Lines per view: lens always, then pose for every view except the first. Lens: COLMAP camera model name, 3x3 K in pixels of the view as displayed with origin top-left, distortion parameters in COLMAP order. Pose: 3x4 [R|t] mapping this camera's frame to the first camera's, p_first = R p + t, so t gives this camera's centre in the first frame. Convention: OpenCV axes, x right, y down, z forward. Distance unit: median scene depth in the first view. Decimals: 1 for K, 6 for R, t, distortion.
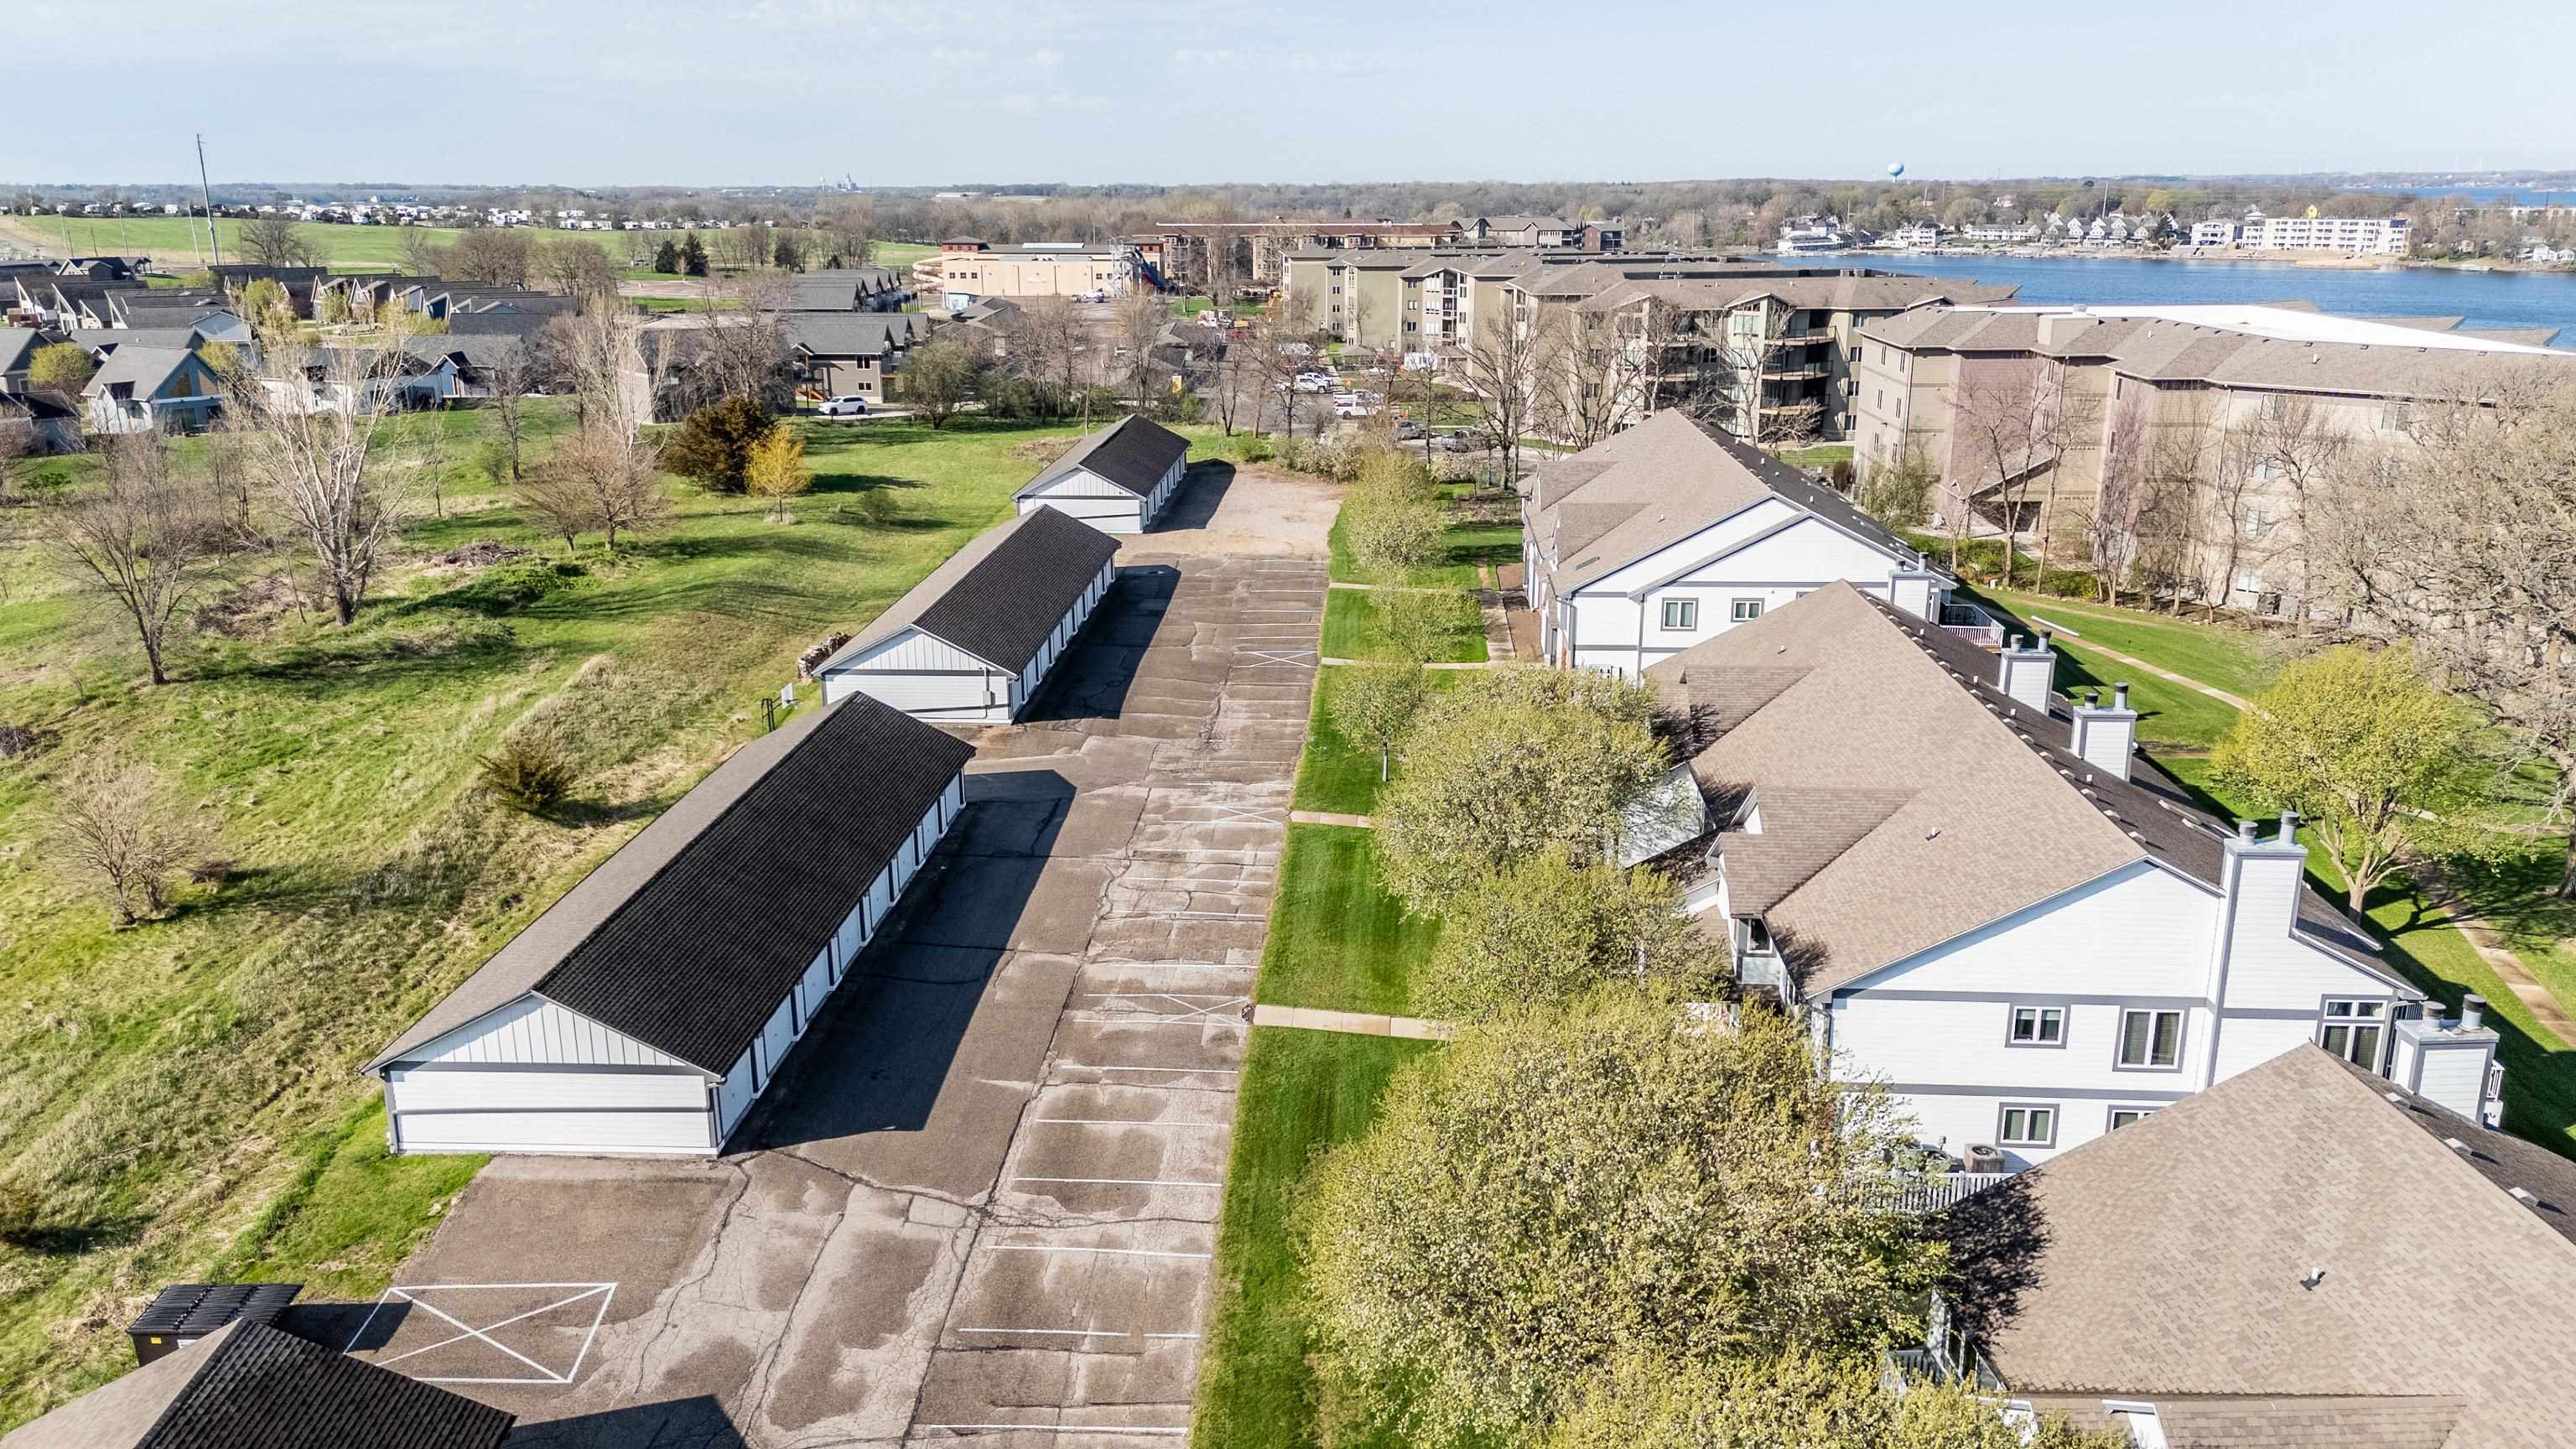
lens RADIAL K [[1883.6, 0, 1304.9], [0, 1883.6, 716.9], [0, 0, 1]] dist [0.044243, -0.033792]
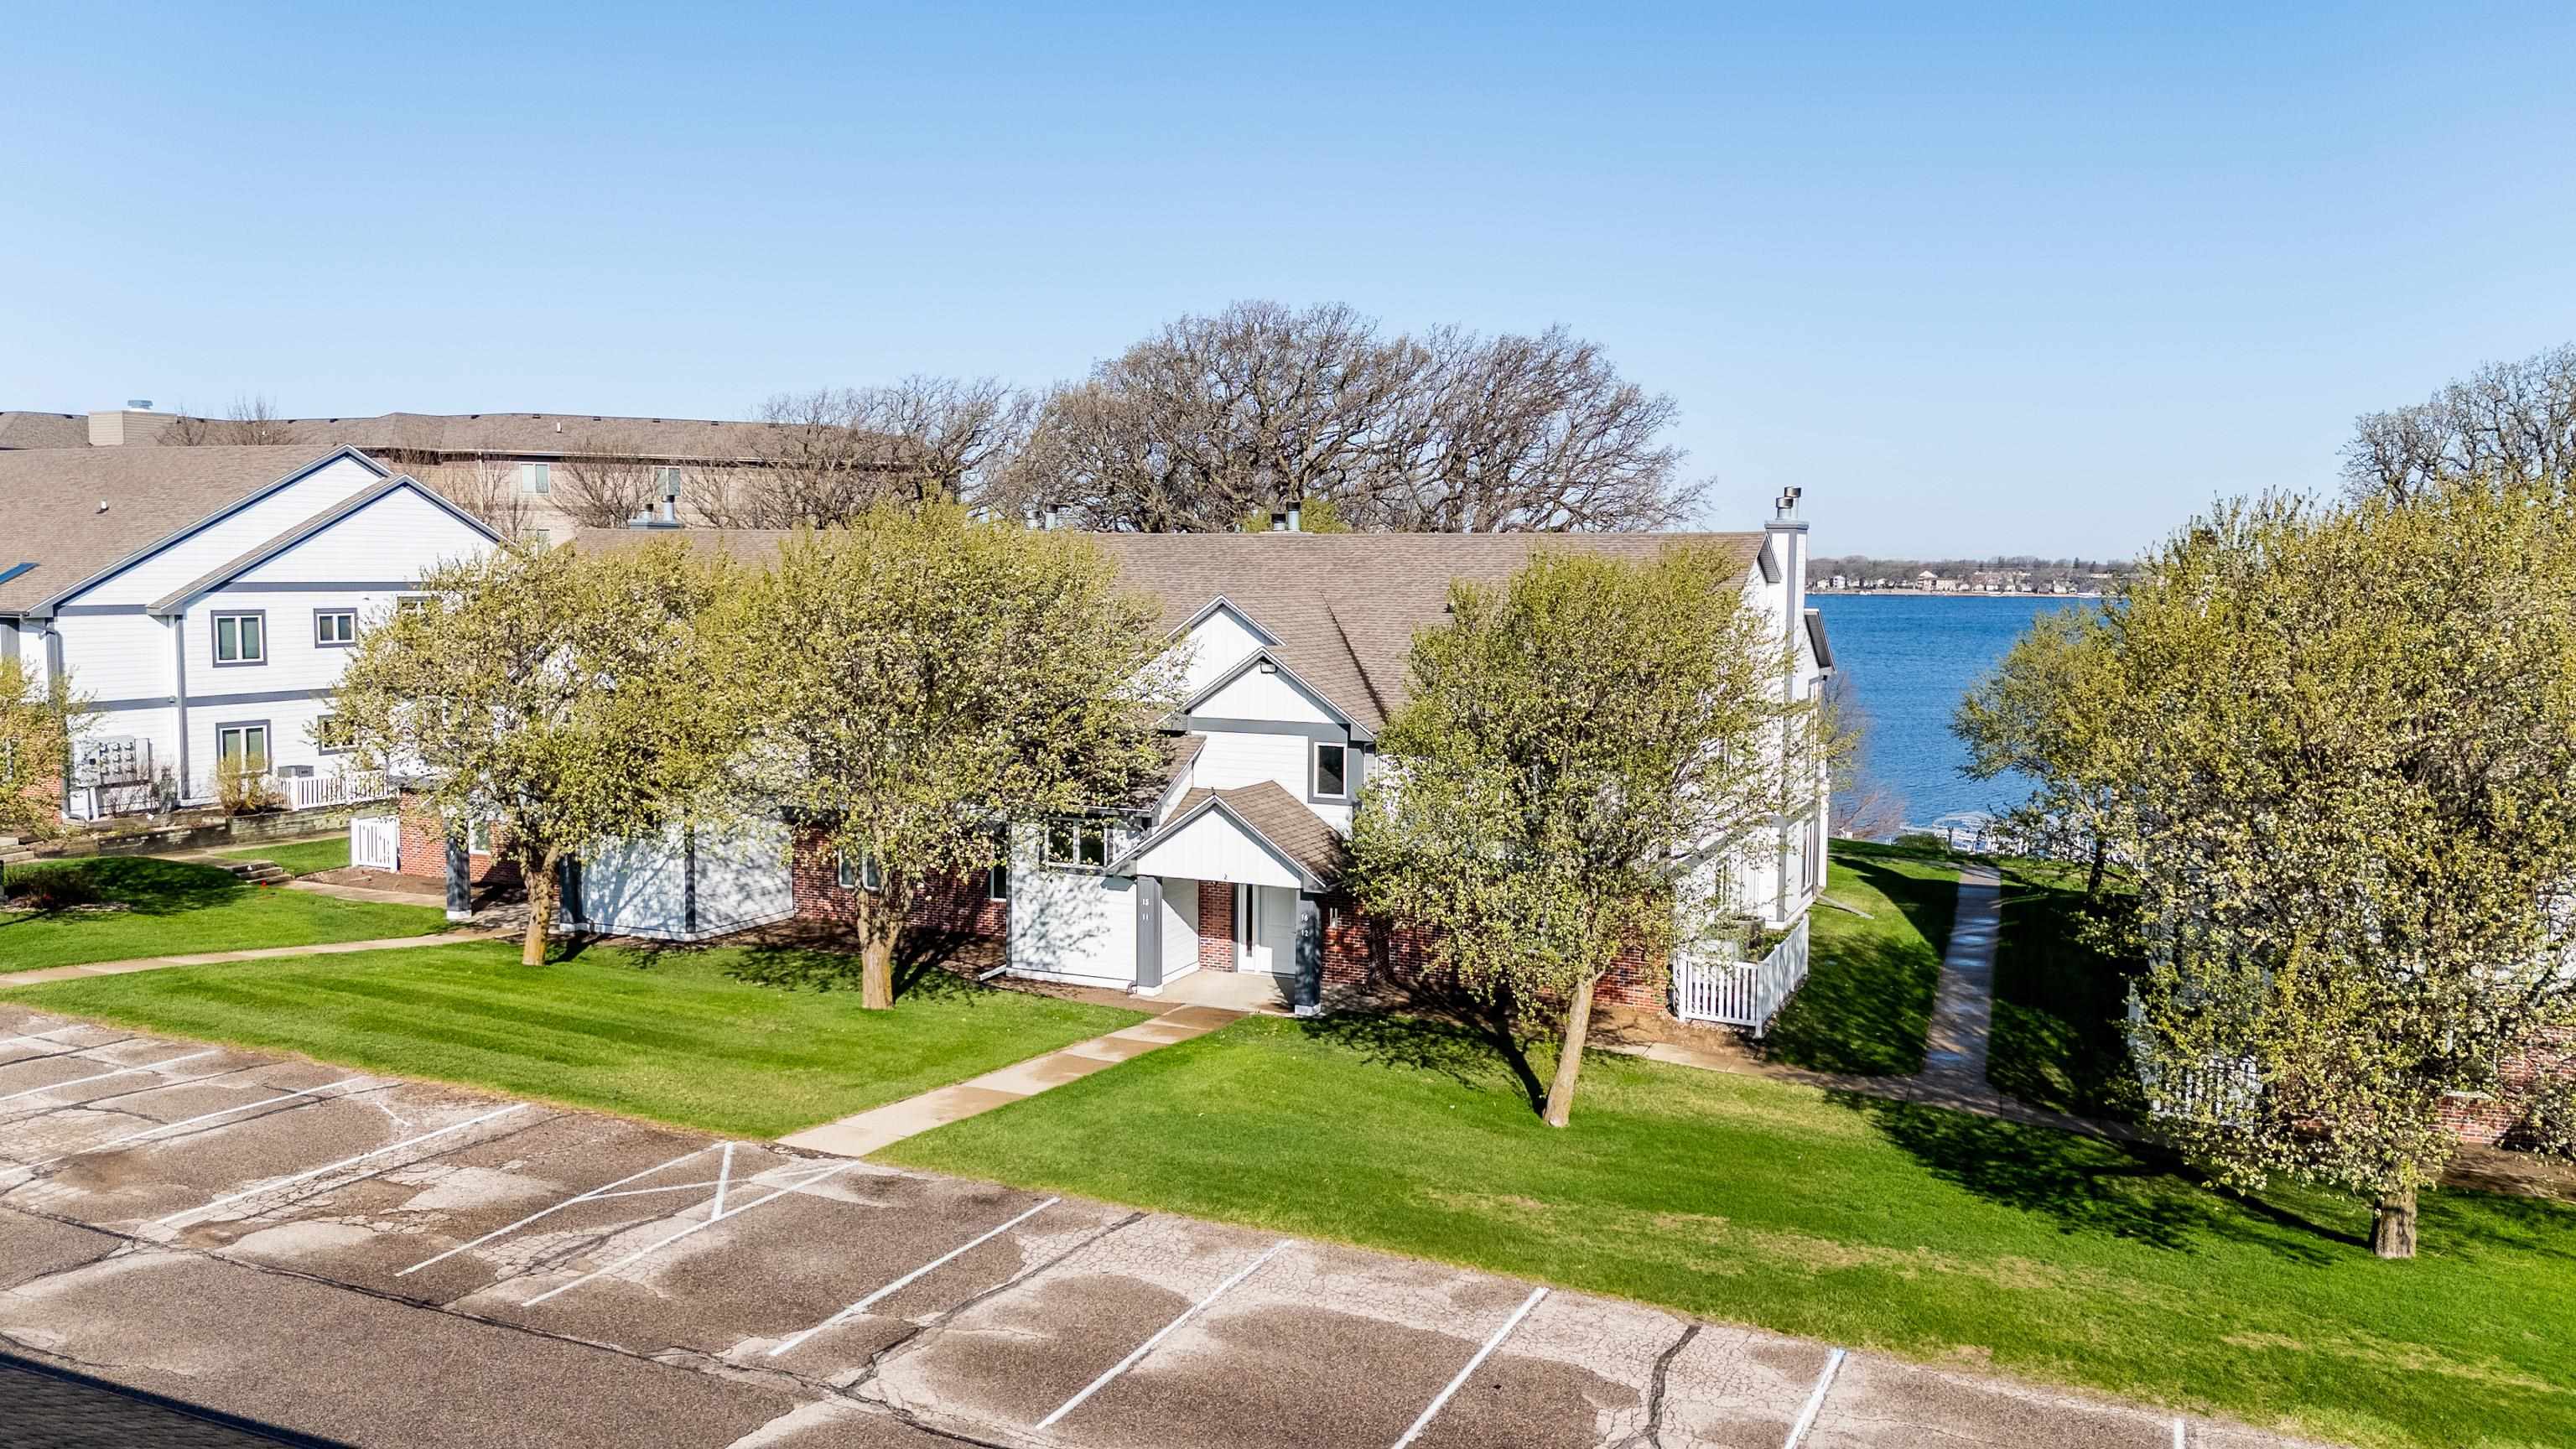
lens RADIAL K [[1883.6, 0, 1299.7], [0, 1883.6, 727.2], [0, 0, 1]] dist [0.044243, -0.033792]
pose [[0.356694, -0.071342, 0.931493, -0.317696], [0.240335, 0.970529, -0.017699, 0.083262], [-0.902778, 0.230184, 0.363327, 0.605390]]
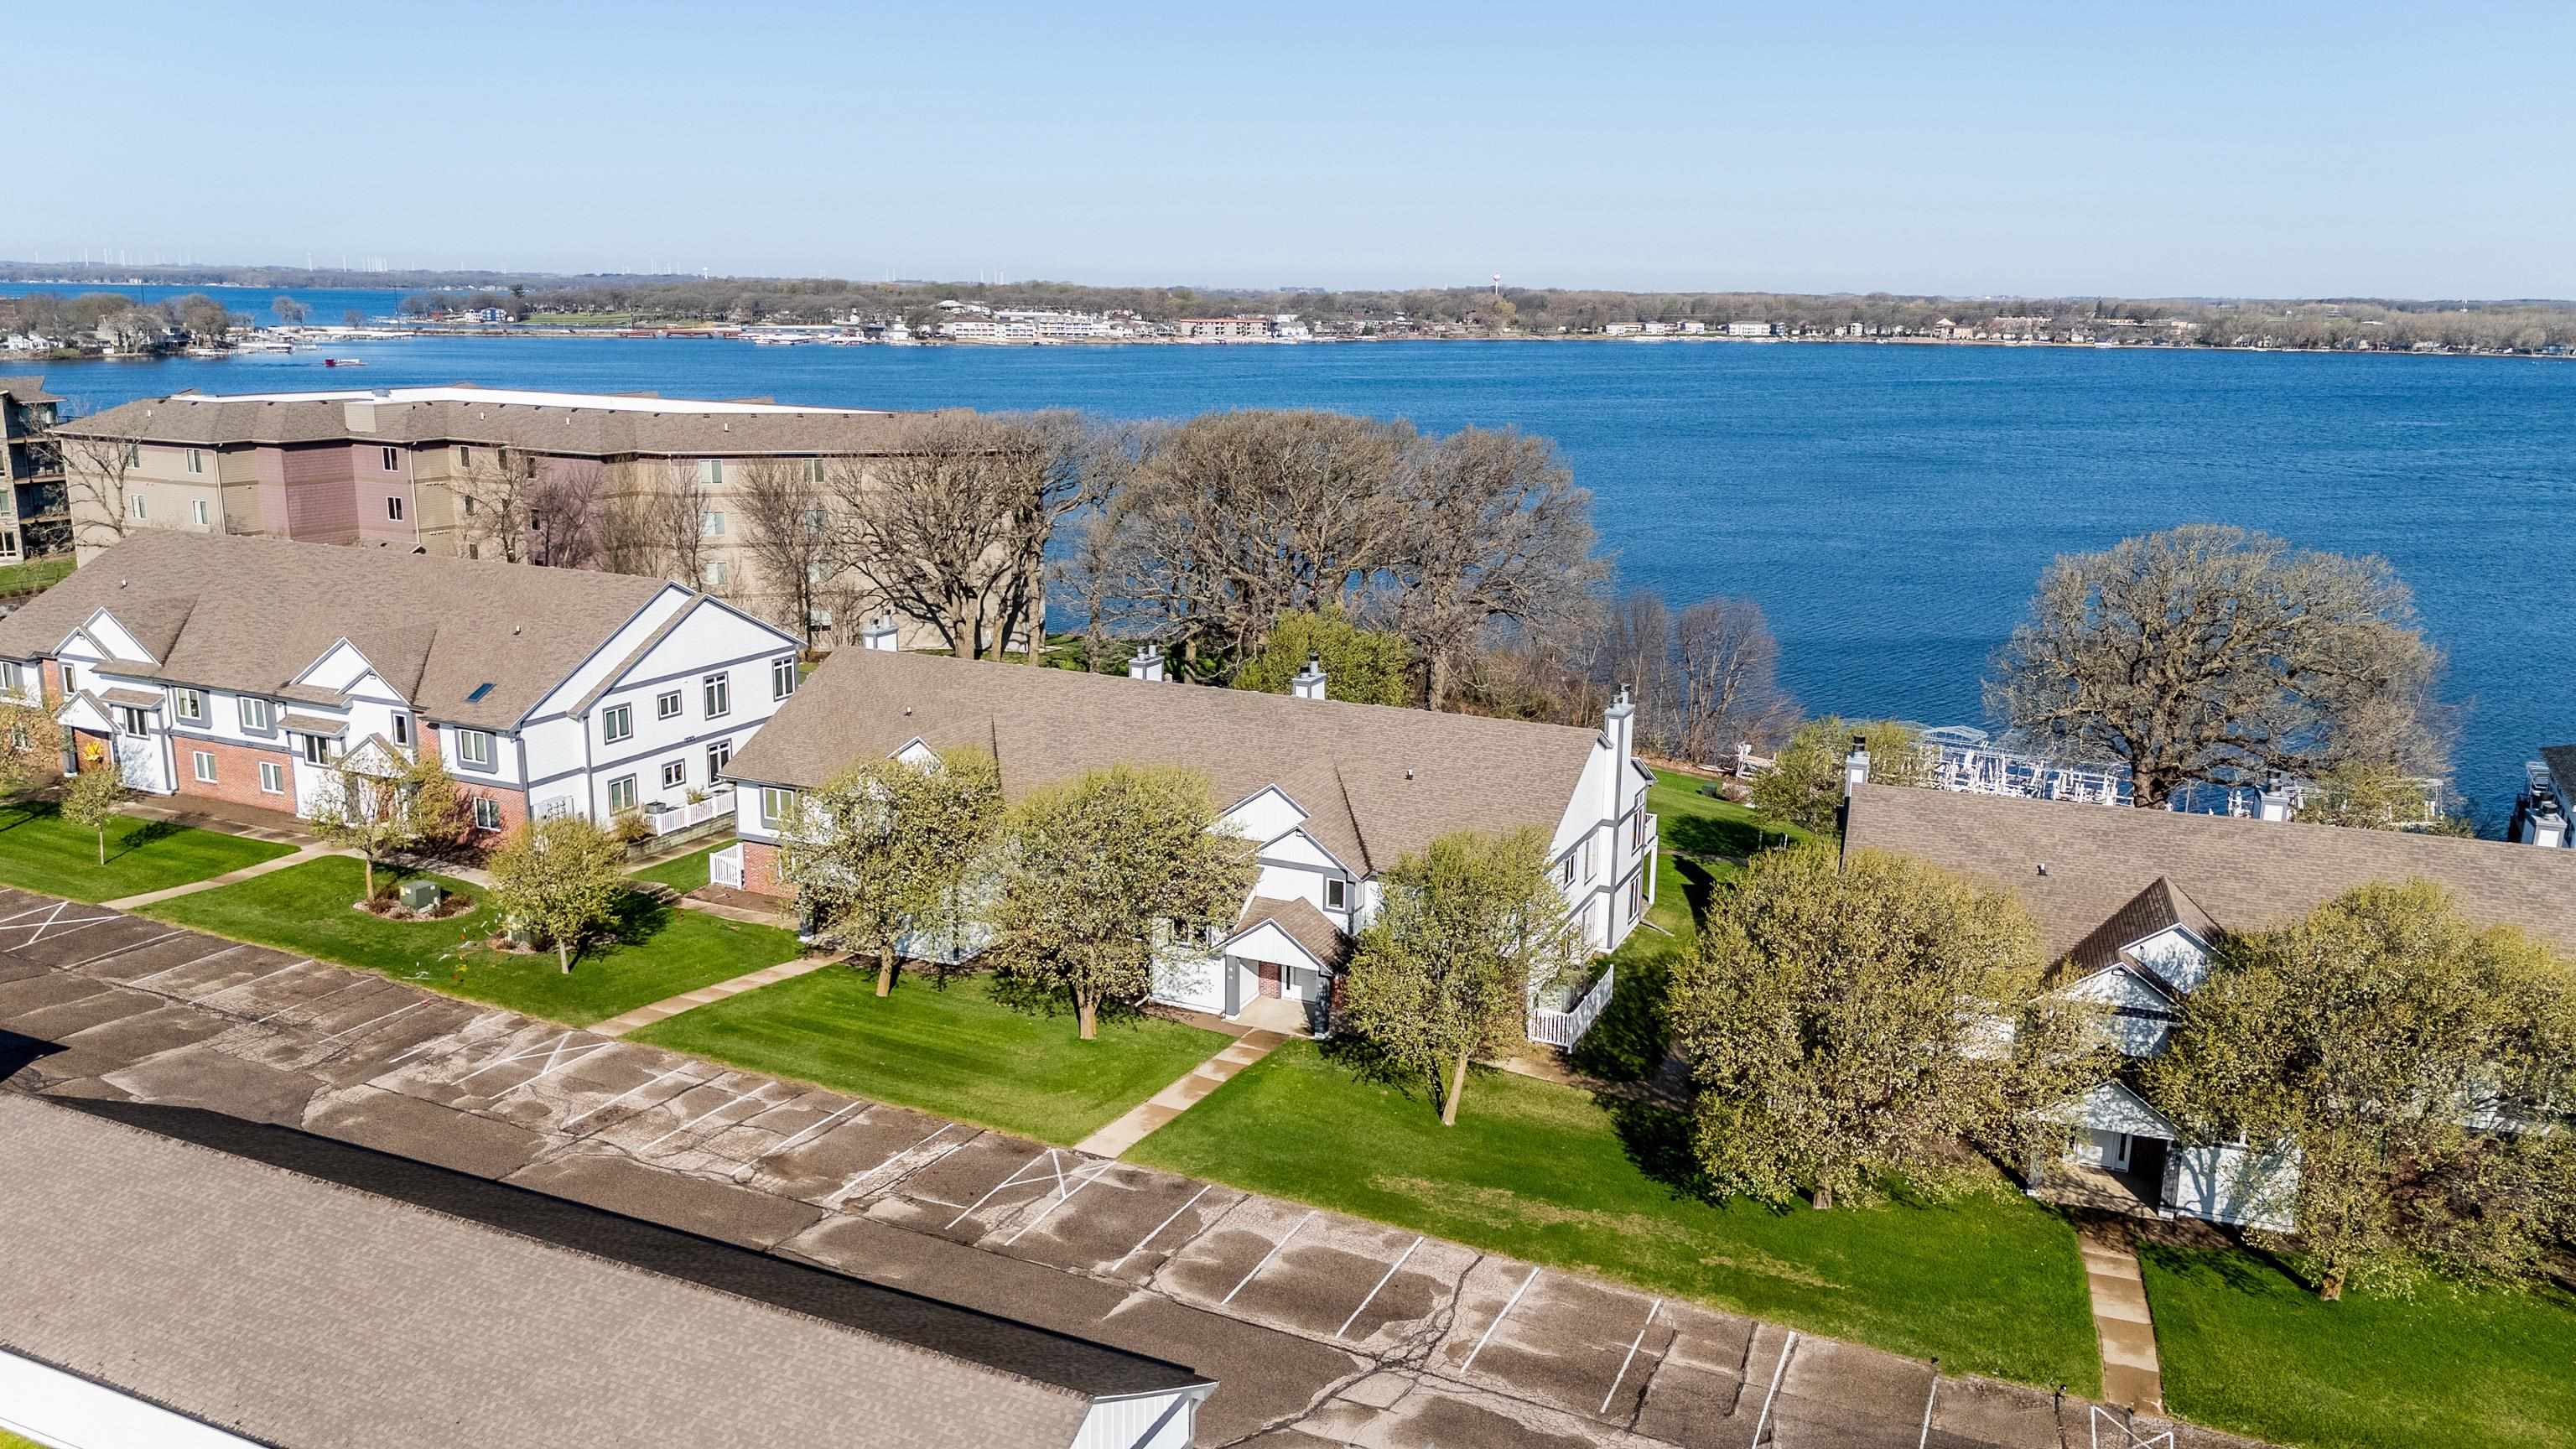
lens RADIAL K [[1883.6, 0, 1294.0], [0, 1883.6, 721.6], [0, 0, 1]] dist [0.044243, -0.033792]
pose [[0.365969, -0.198153, 0.909286, -0.655777], [0.236038, 0.964883, 0.115268, -0.106140], [-0.900196, 0.172442, 0.399889, 0.426051]]
